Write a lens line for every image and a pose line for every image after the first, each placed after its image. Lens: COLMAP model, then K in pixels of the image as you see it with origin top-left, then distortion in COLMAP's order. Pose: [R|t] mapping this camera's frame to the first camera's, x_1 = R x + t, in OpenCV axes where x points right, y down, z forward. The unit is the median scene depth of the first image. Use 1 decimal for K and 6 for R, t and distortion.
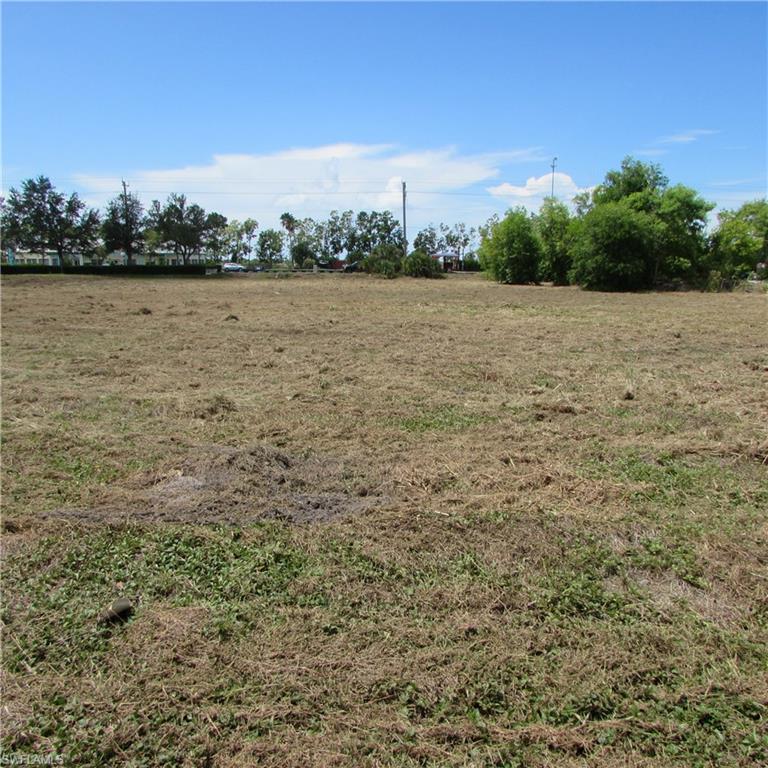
lens RADIAL K [[714.4, 0, 384.0], [0, 714.4, 384.0], [0, 0, 1]] dist [-0.047159, 0.014976]
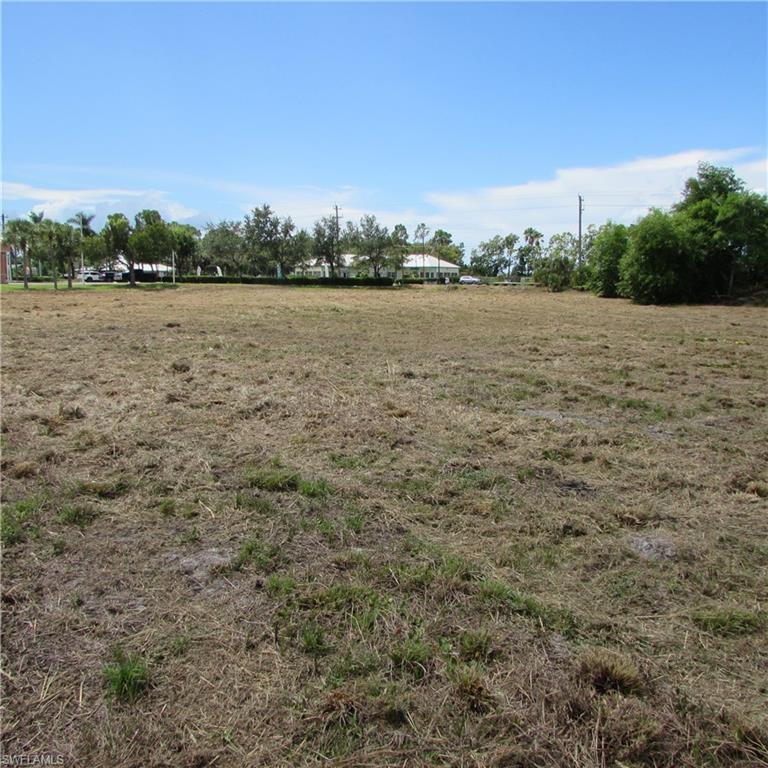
lens RADIAL K [[714.4, 0, 384.0], [0, 714.4, 384.0], [0, 0, 1]] dist [-0.047159, 0.014976]
pose [[0.892380, 0.067097, -0.446268, 0.256968], [-0.075738, 0.997127, -0.001529, 0.002696], [0.444883, 0.035164, 0.894898, -0.005134]]
